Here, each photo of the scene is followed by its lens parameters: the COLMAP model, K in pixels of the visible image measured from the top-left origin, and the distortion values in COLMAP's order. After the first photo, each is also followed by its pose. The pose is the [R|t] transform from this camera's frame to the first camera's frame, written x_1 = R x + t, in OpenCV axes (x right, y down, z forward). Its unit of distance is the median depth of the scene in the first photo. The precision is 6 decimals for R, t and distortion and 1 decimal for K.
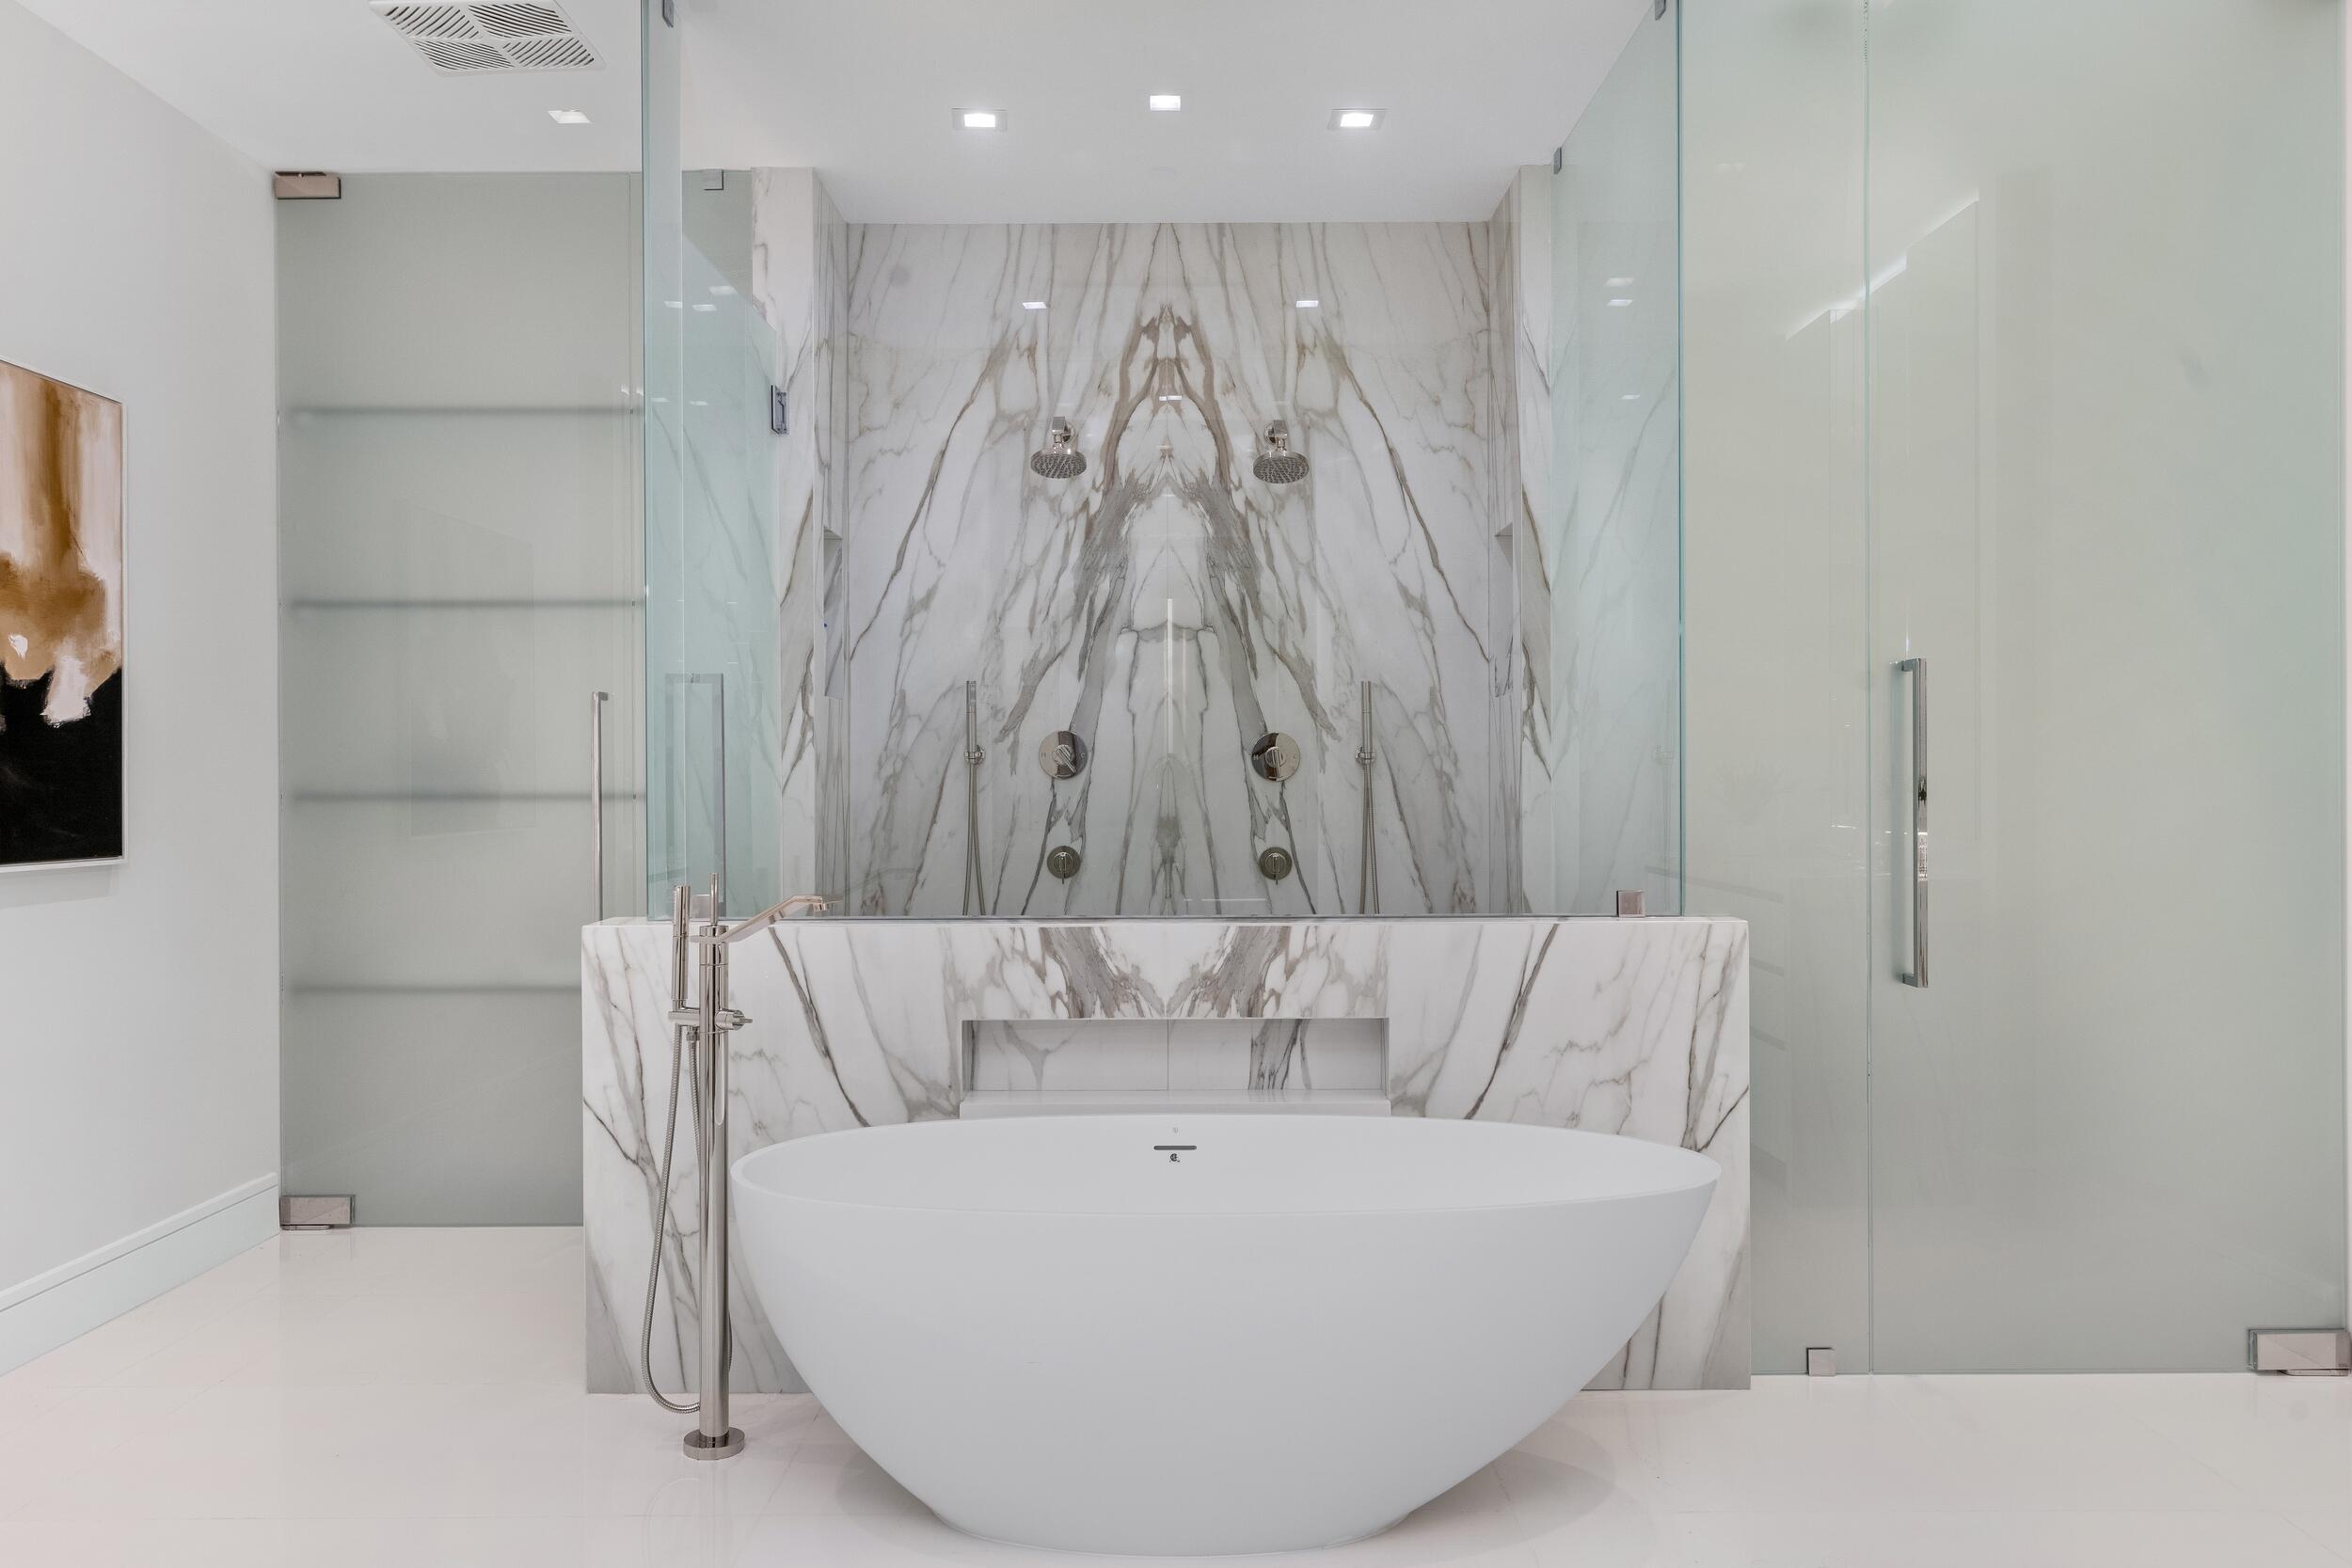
lens RADIAL K [[1765.8, 0, 1177.5], [0, 1765.8, 781.2], [0, 0, 1]] dist [0.001492, 0.000109]
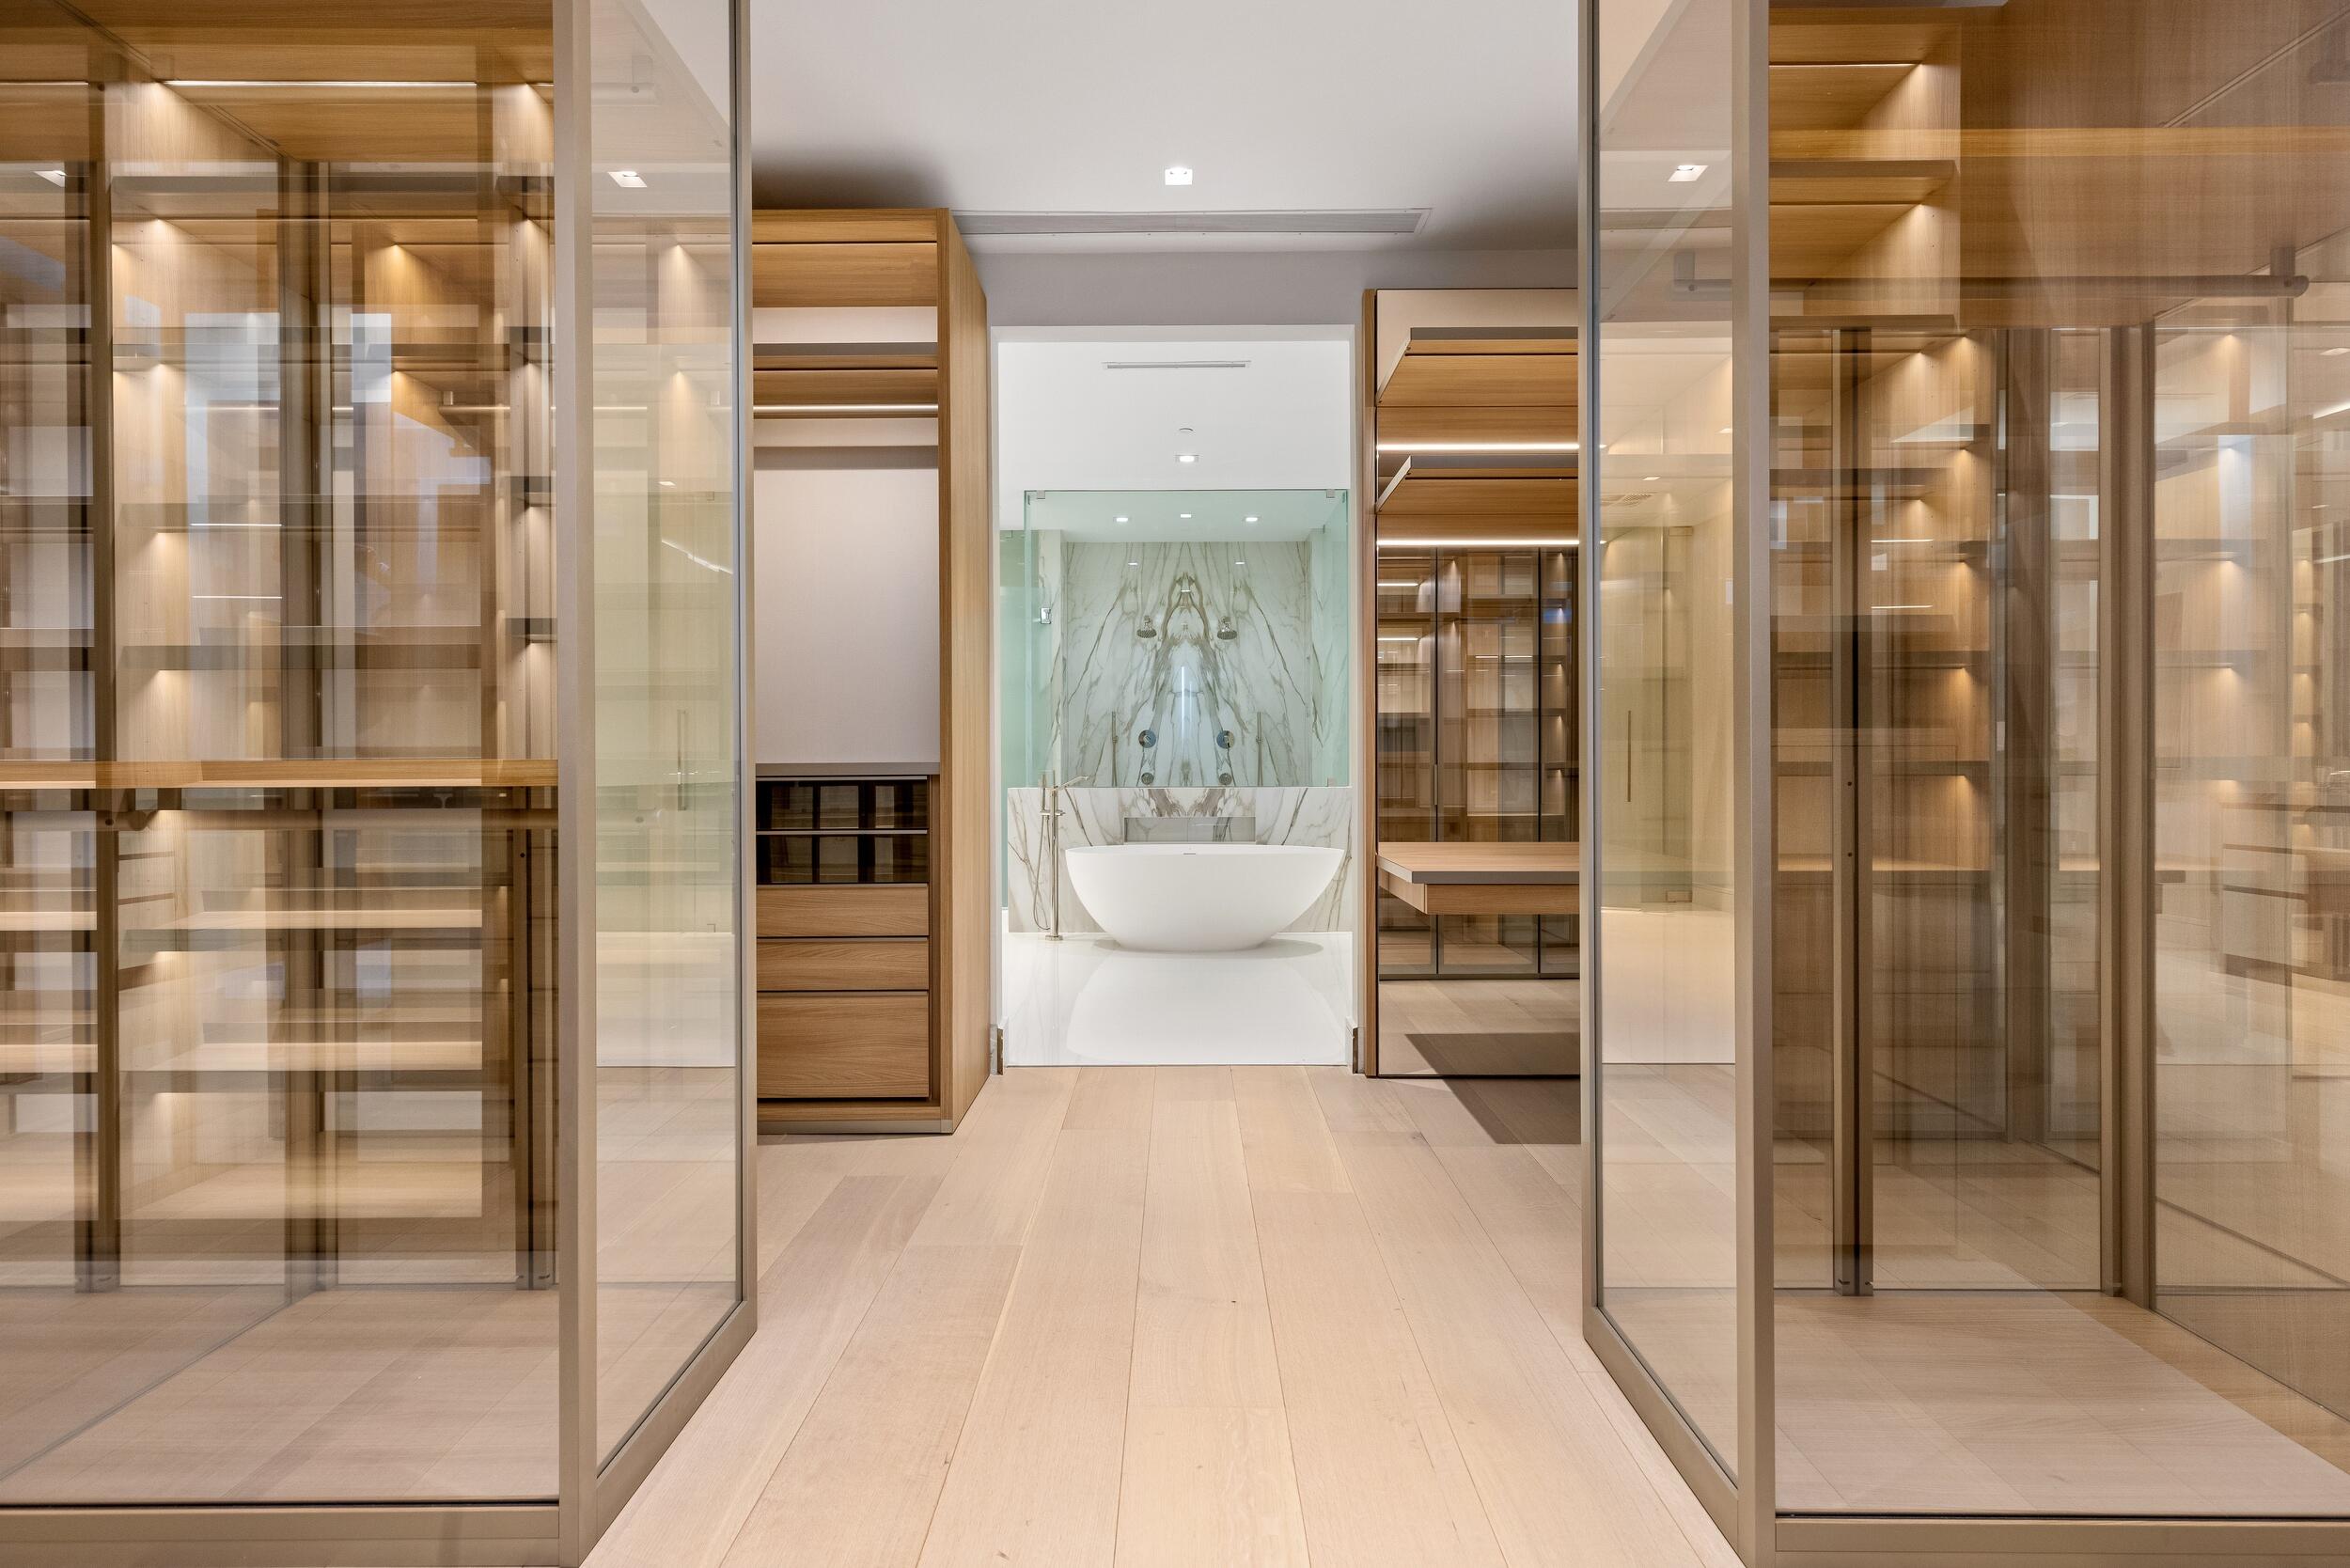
lens RADIAL K [[1062.5, 0, 1176.2], [0, 1062.5, 770.5], [0, 0, 1]] dist [0.000059, 0.000004]
pose [[0.999965, 0.000563, -0.008365, -0.006633], [-0.000526, 0.999990, 0.004365, 0.026686], [0.008368, -0.004360, 0.999955, -0.631580]]
